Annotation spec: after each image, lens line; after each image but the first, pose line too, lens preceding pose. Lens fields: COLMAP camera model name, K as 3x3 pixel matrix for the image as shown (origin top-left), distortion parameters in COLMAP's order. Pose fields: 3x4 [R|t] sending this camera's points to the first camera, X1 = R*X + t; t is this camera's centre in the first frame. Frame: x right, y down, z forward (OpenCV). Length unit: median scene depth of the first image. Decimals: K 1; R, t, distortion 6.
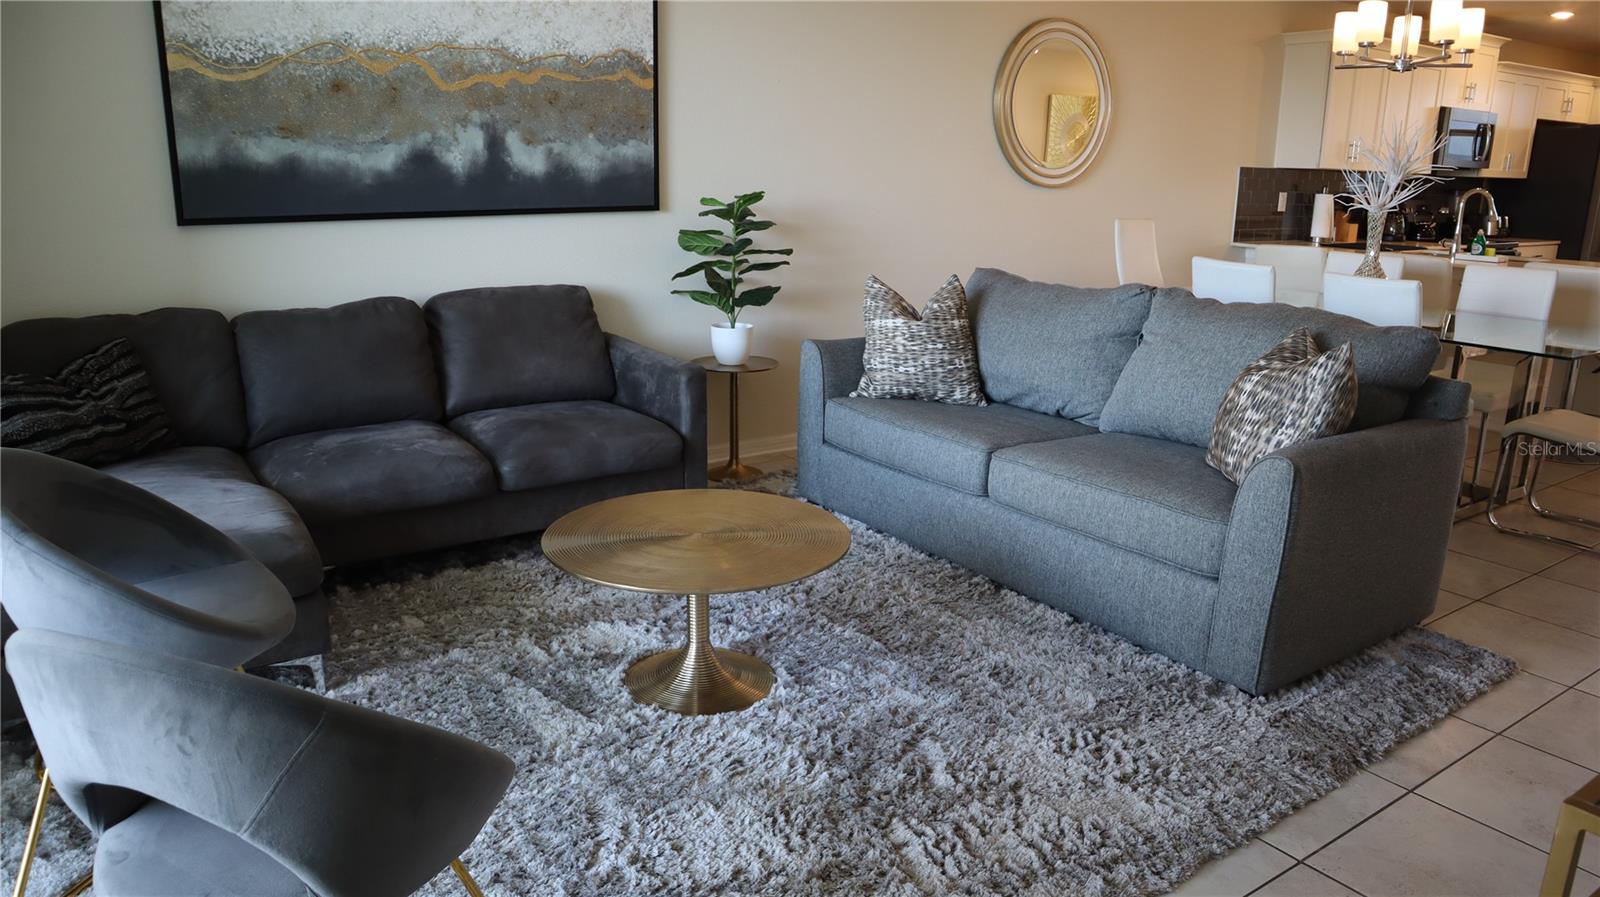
lens RADIAL K [[1108.8, 0, 796.8], [0, 1108.8, 455.9], [0, 0, 1]] dist [-0.128869, 0.085477]
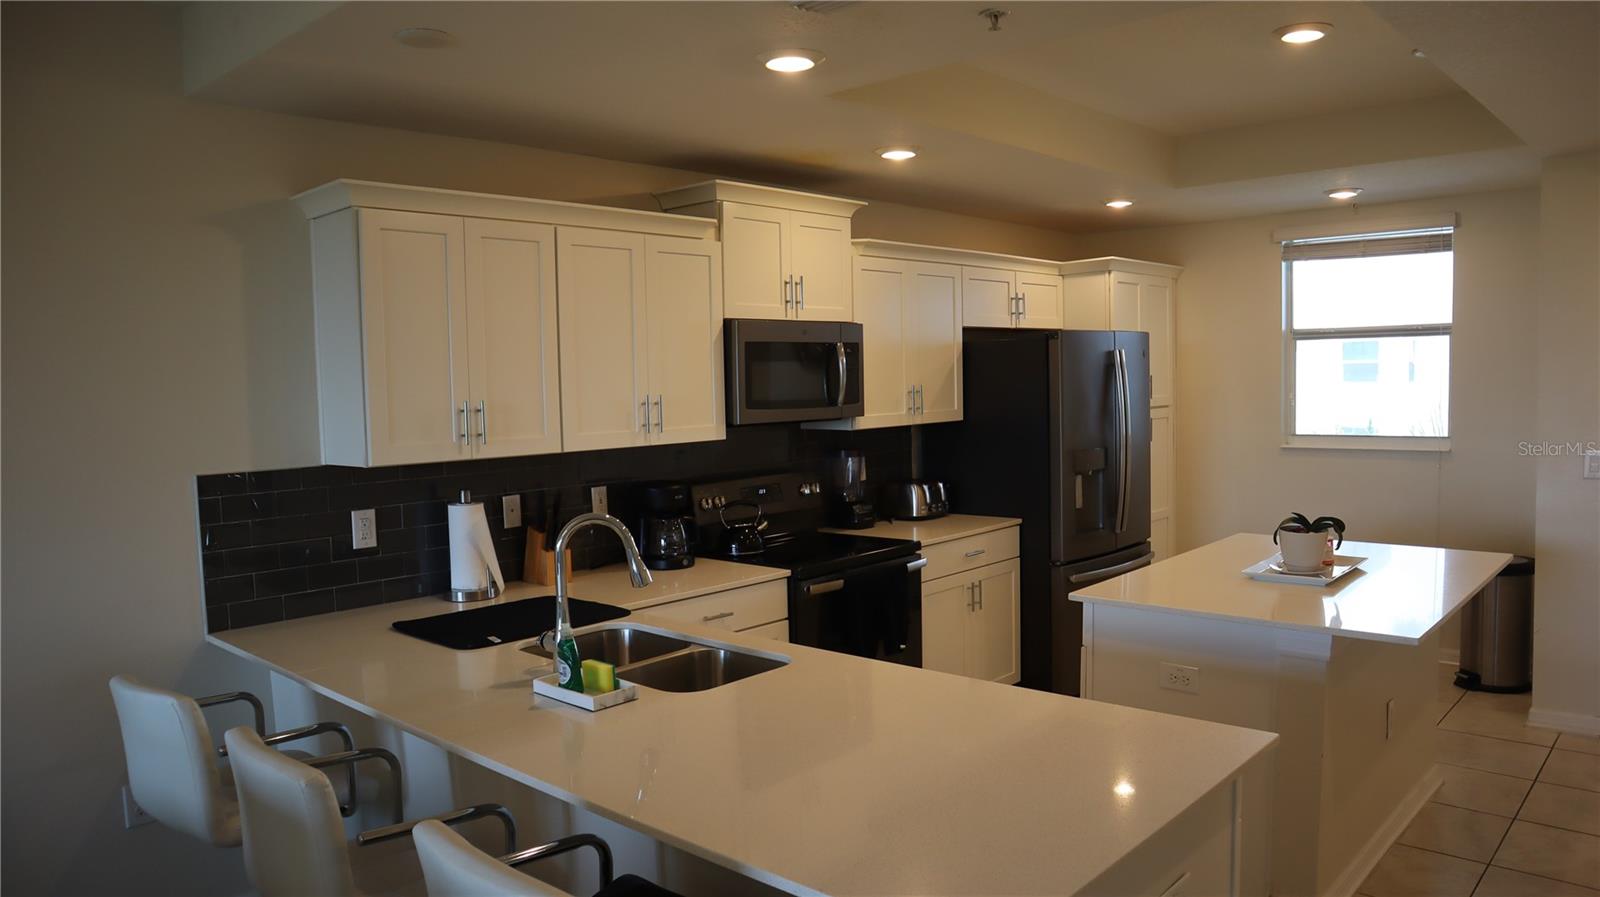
lens RADIAL K [[1108.8, 0, 796.8], [0, 1108.8, 455.9], [0, 0, 1]] dist [-0.128869, 0.085477]
pose [[0.975704, -0.054993, 0.212078, 1.069770], [0.093726, 0.979709, -0.177161, -0.319923], [-0.198032, 0.192734, 0.961060, 0.944105]]
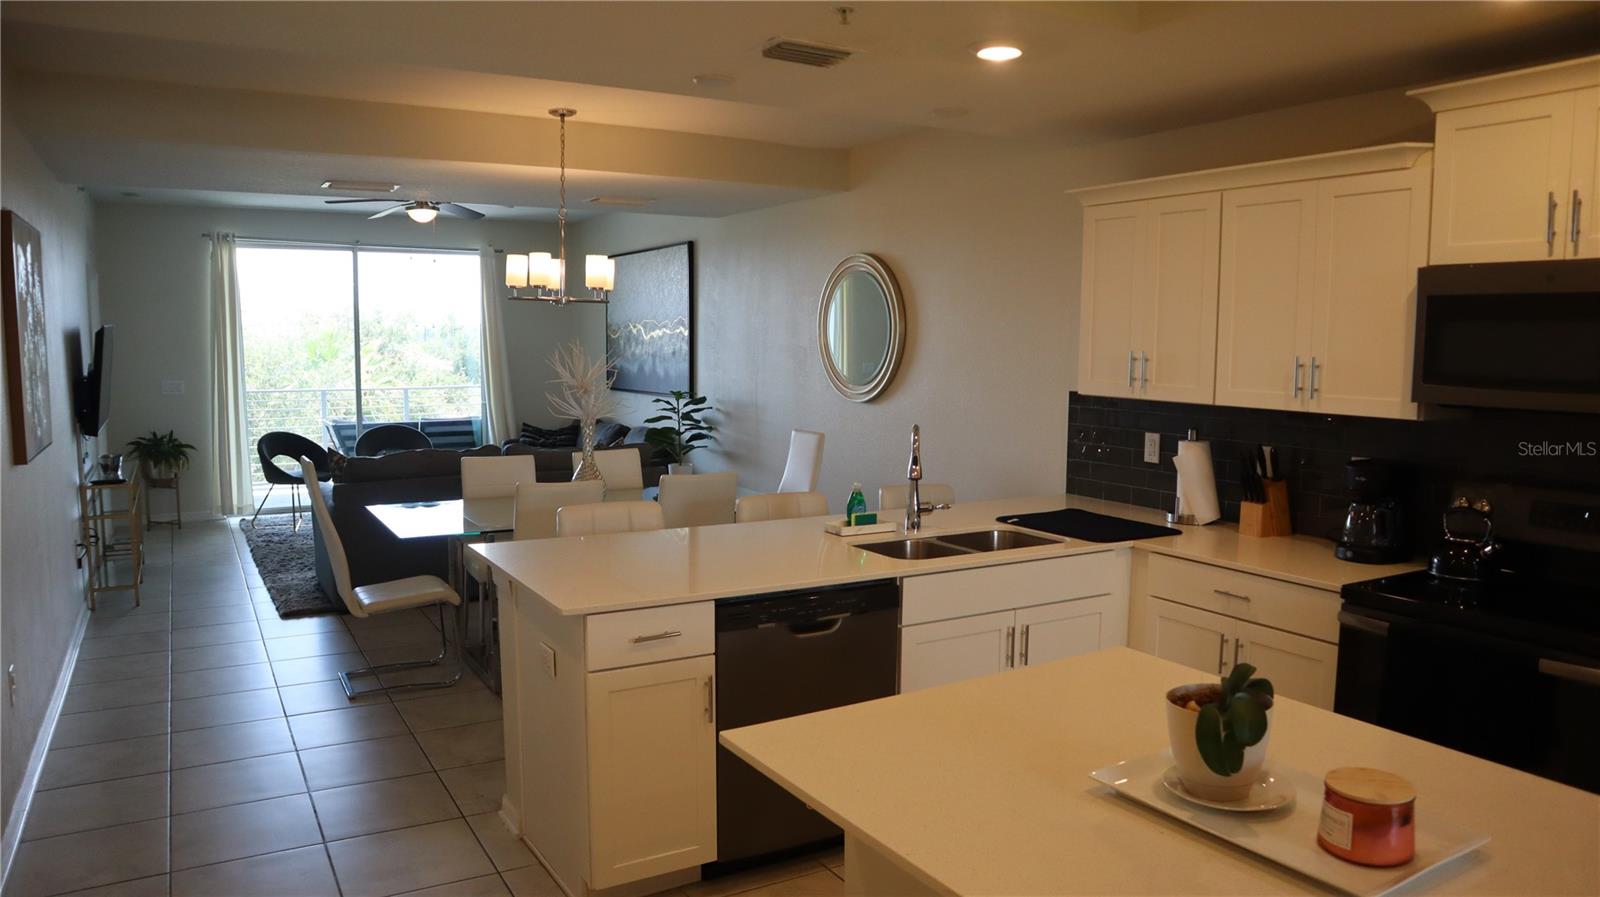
lens RADIAL K [[1108.8, 0, 798.2], [0, 1108.8, 453.9], [0, 0, 1]] dist [-0.129007, 0.082484]
pose [[-0.080056, 0.088954, -0.992813, 2.197164], [-0.264957, 0.958280, 0.107225, -0.487322], [0.960931, 0.271637, -0.053147, 1.654534]]
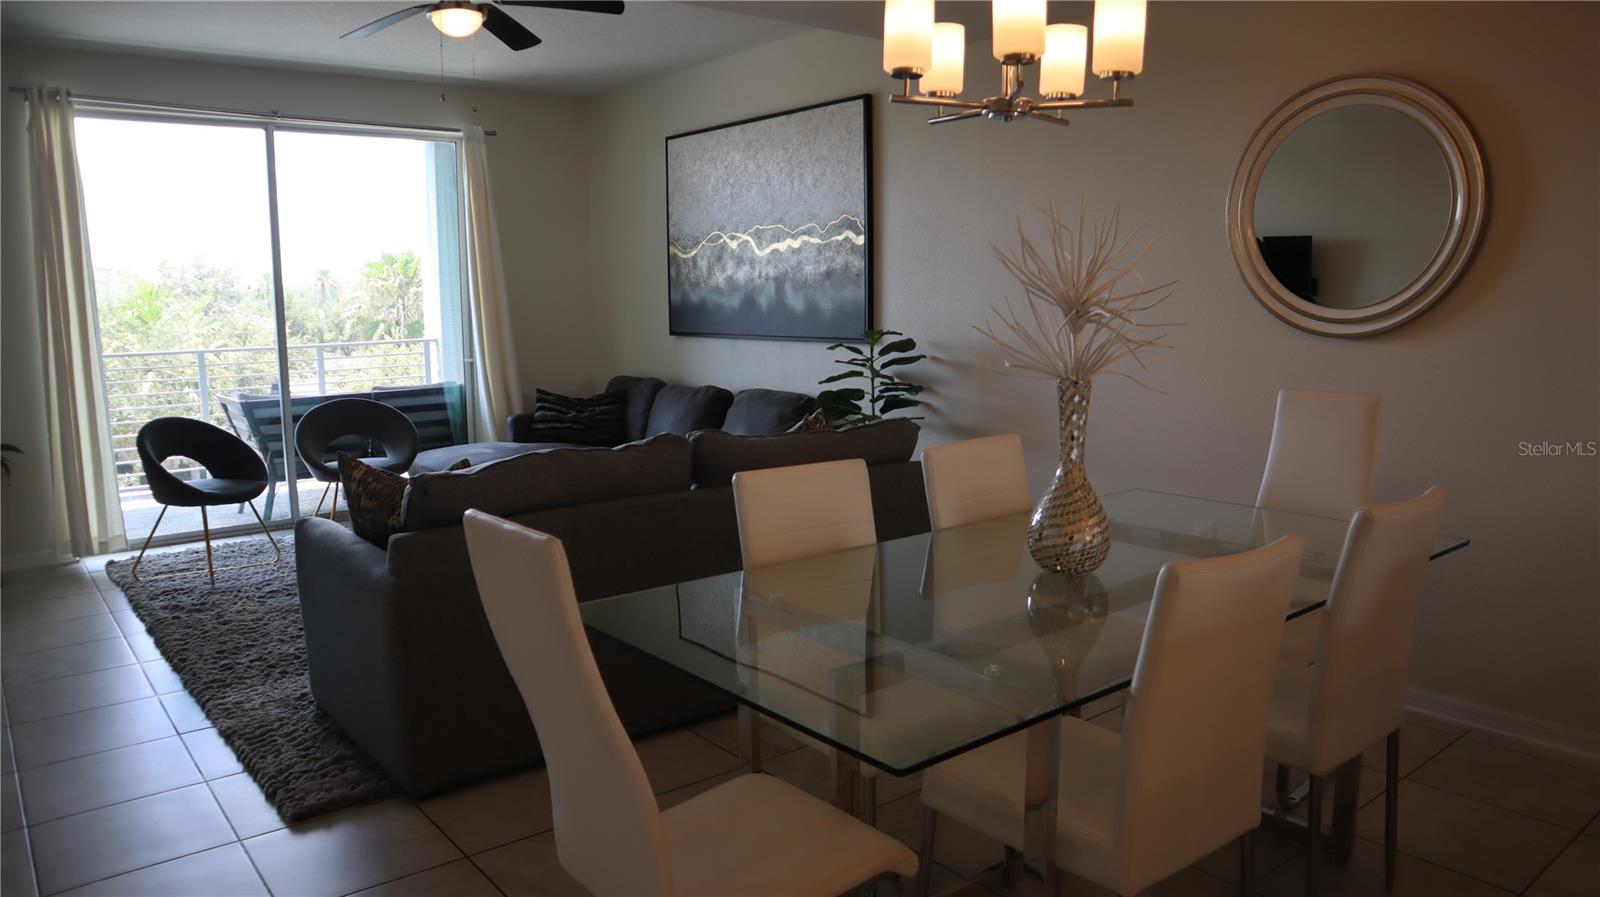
lens RADIAL K [[1108.8, 0, 798.2], [0, 1108.8, 453.9], [0, 0, 1]] dist [-0.129007, 0.082484]
pose [[0.073512, 0.130999, -0.988653, 1.354684], [-0.246166, 0.963045, 0.109302, -0.280175], [0.966436, 0.235338, 0.103042, 1.057200]]
